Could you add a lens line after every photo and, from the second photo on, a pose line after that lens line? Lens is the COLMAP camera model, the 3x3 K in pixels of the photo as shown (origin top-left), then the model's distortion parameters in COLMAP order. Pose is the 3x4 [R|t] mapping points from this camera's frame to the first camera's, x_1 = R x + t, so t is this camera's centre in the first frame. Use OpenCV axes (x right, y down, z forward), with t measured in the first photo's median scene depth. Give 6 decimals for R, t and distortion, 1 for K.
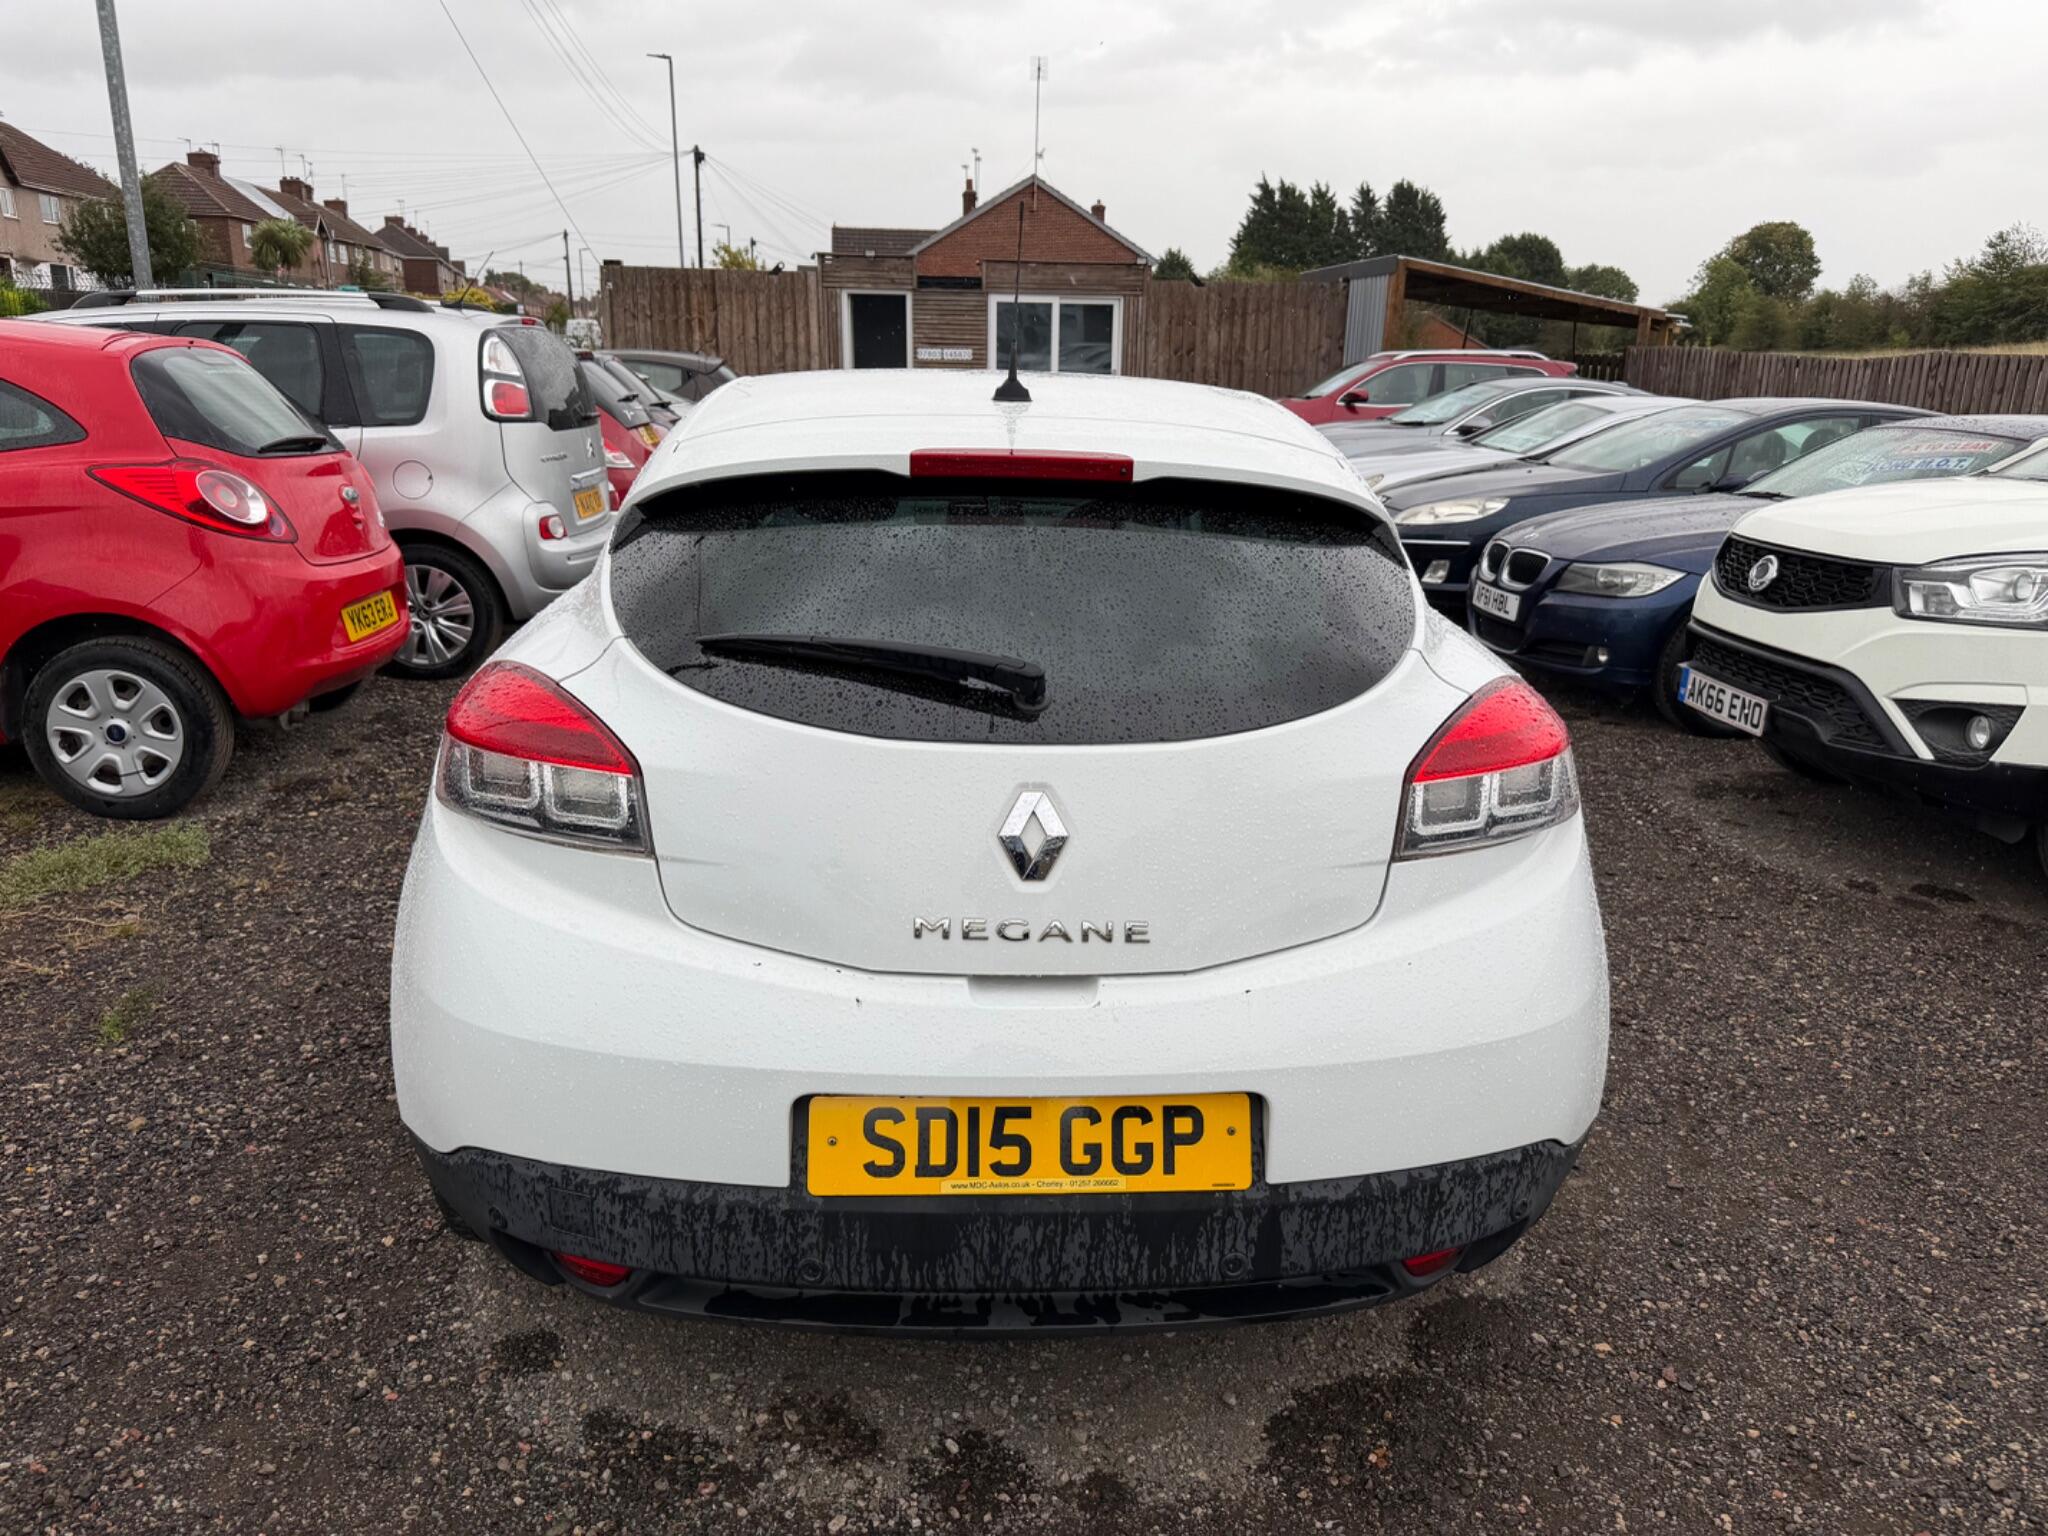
lens RADIAL K [[1458.4, 0, 1026.2], [0, 1458.4, 756.0], [0, 0, 1]] dist [0.021281, -0.034534]
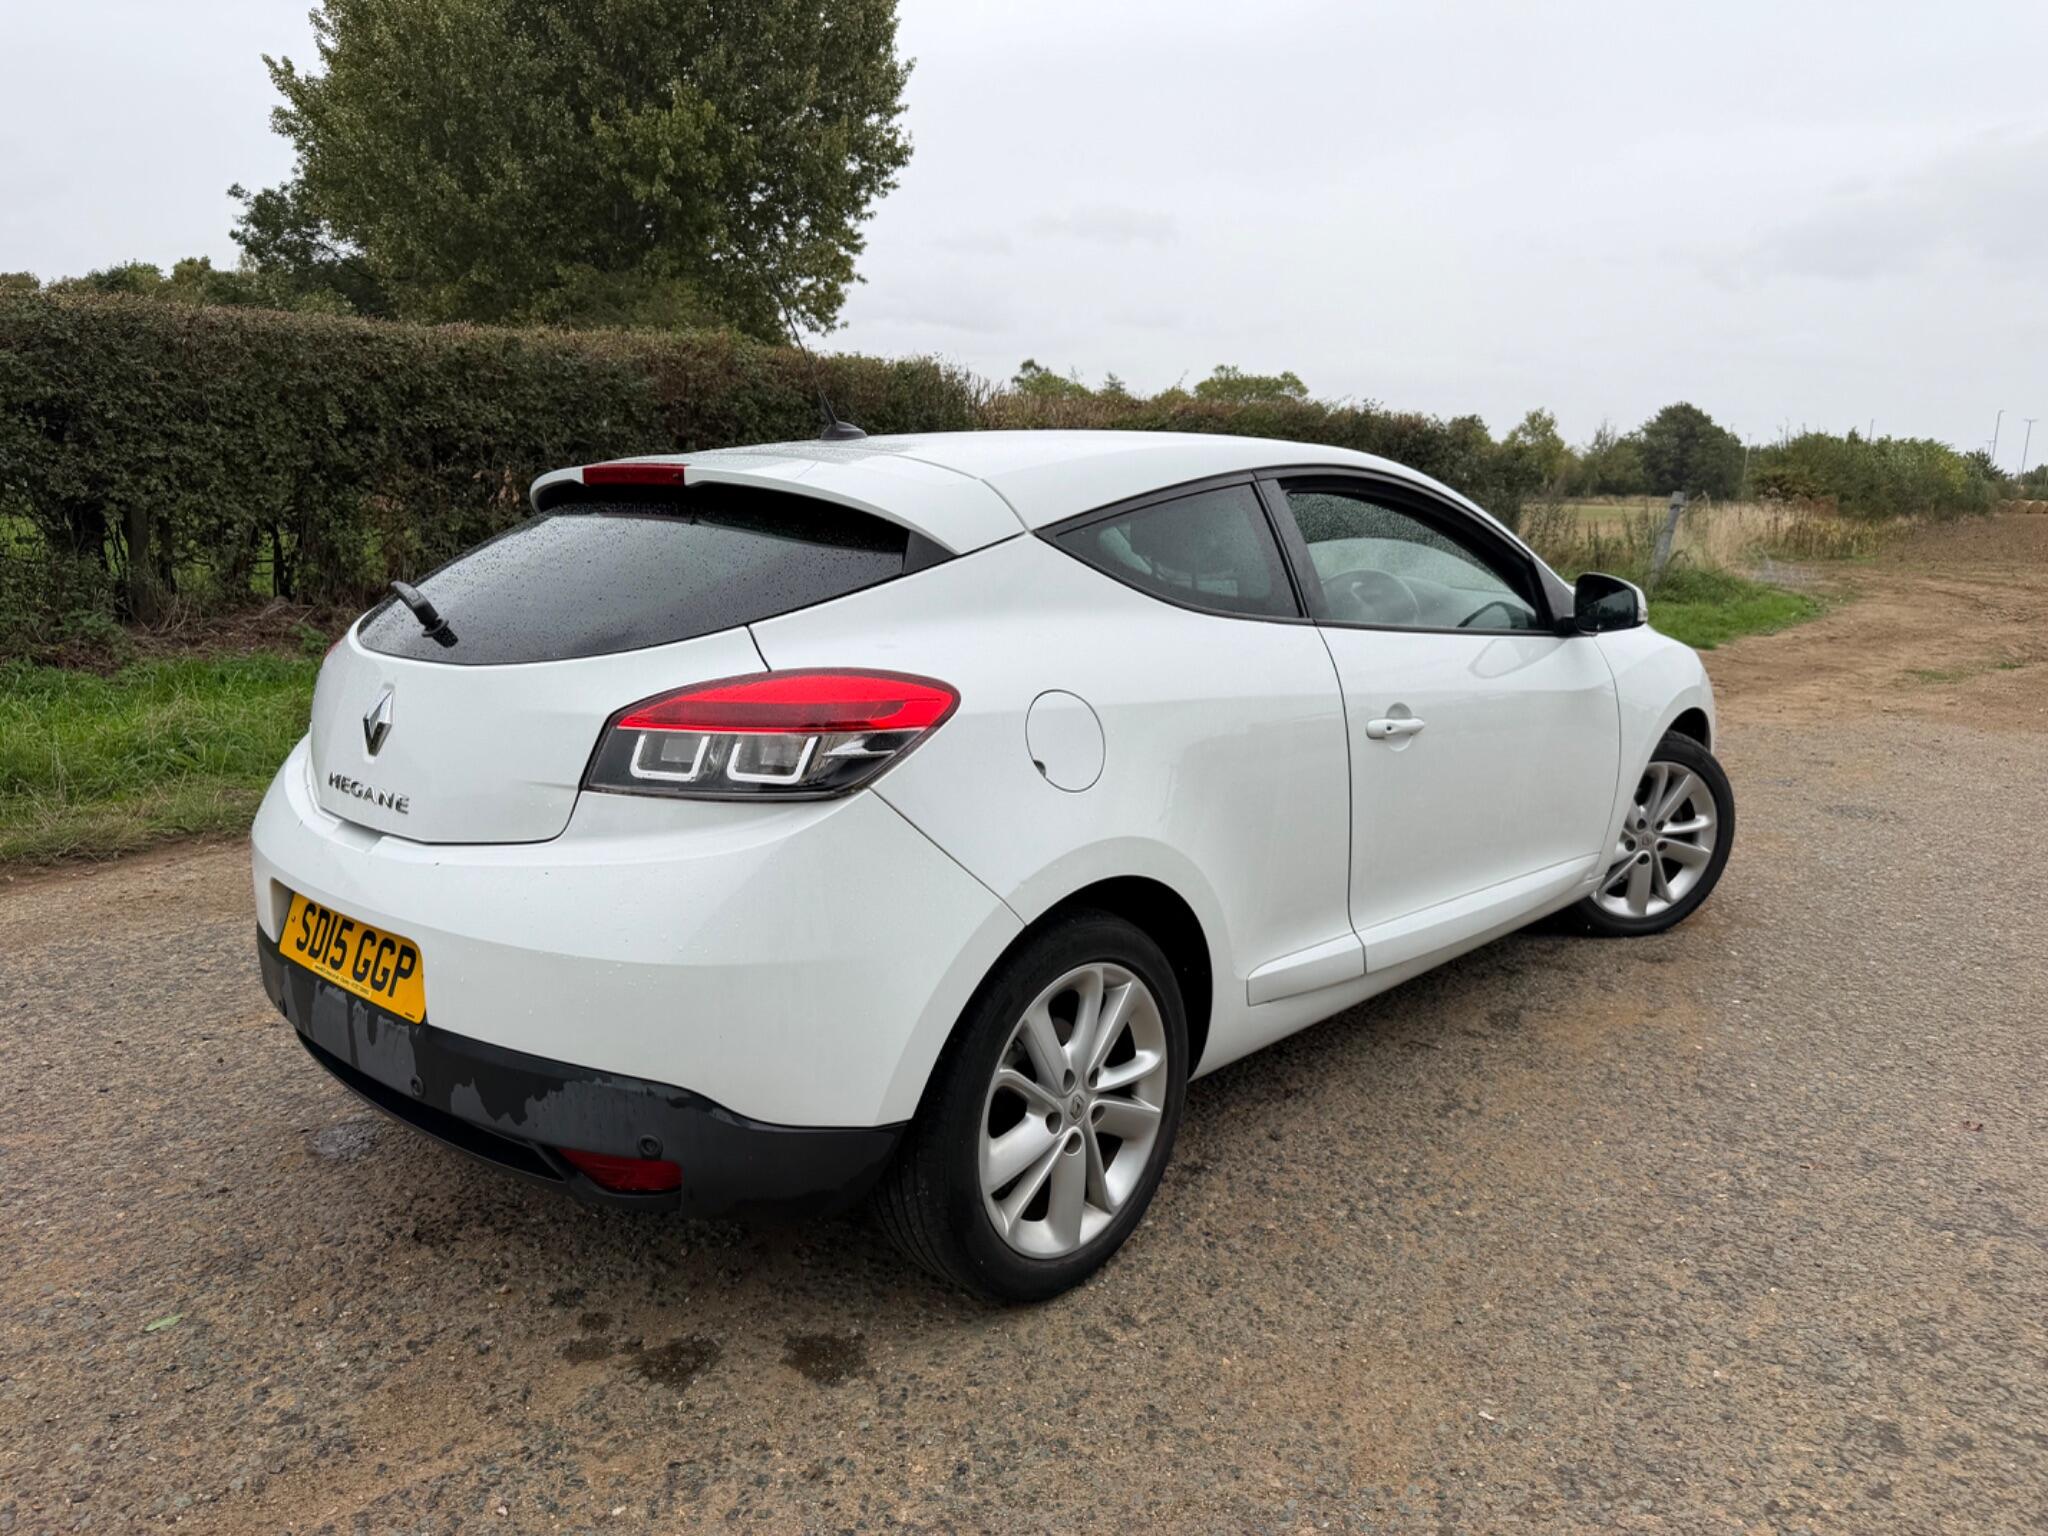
lens RADIAL K [[1458.4, 0, 1039.8], [0, 1458.4, 771.6], [0, 0, 1]] dist [0.021281, -0.034534]
pose [[0.697134, 0.109459, -0.708536, 1.366114], [-0.176761, 0.984010, -0.021900, 0.021513], [0.694809, 0.140509, 0.705335, 0.466024]]
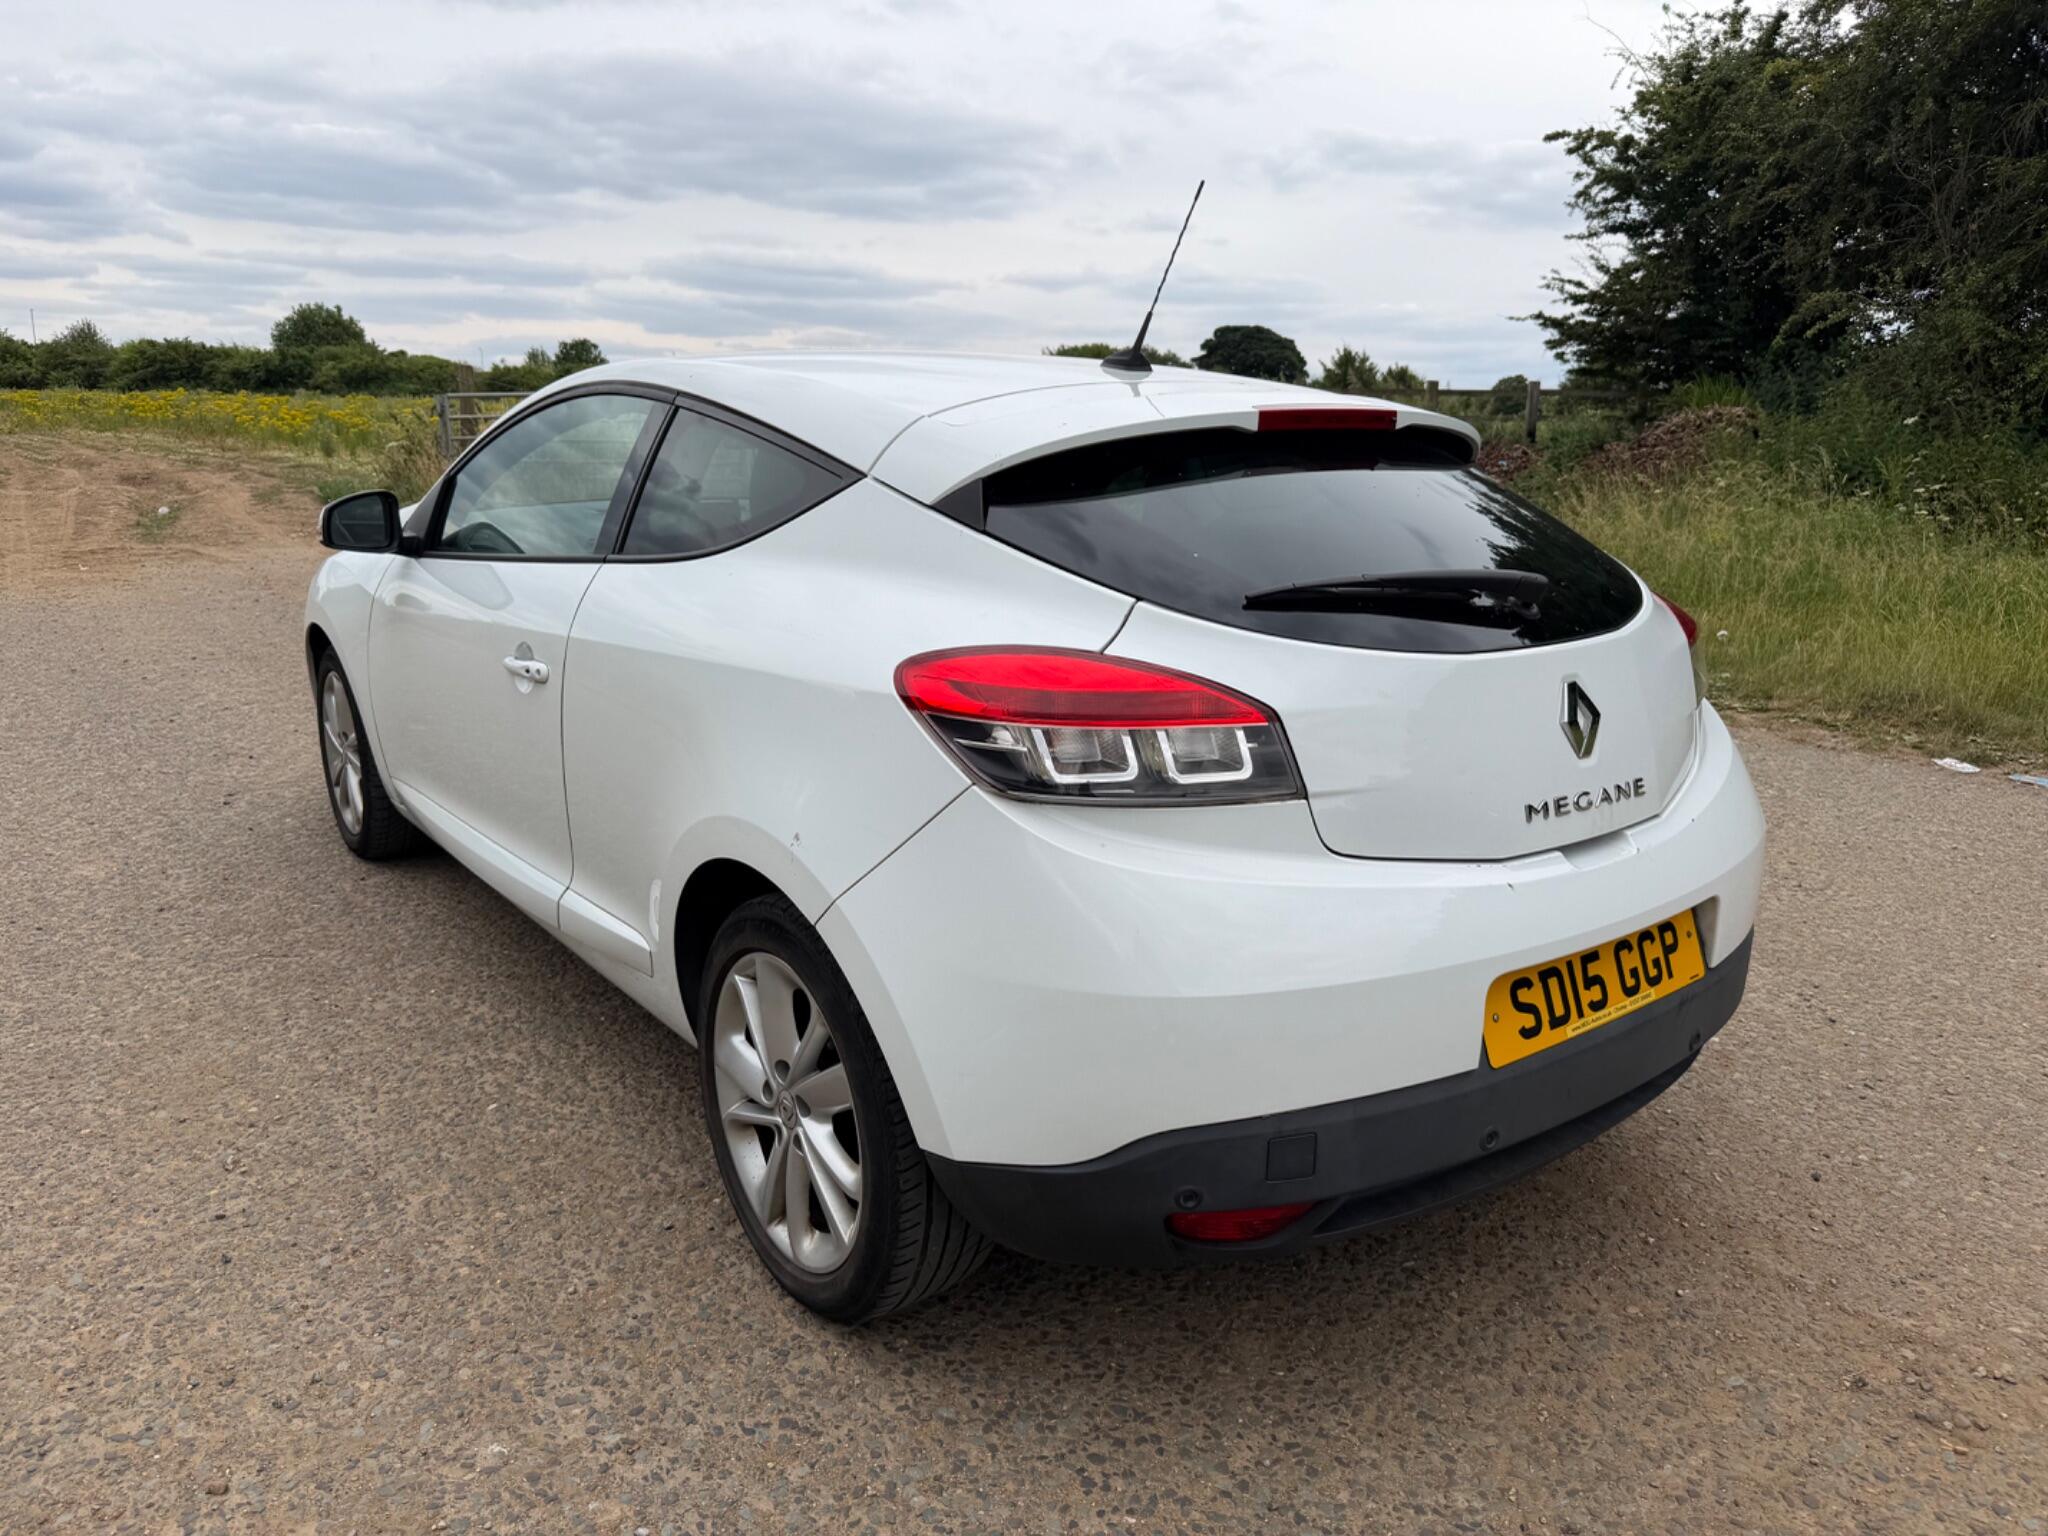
lens RADIAL K [[1458.4, 0, 1019.1], [0, 1458.4, 747.2], [0, 0, 1]] dist [0.021281, -0.034534]
pose [[0.834522, -0.146998, 0.531003, -0.978442], [0.154989, 0.987467, 0.029781, -0.027364], [-0.528726, 0.057446, 0.846846, 0.237308]]
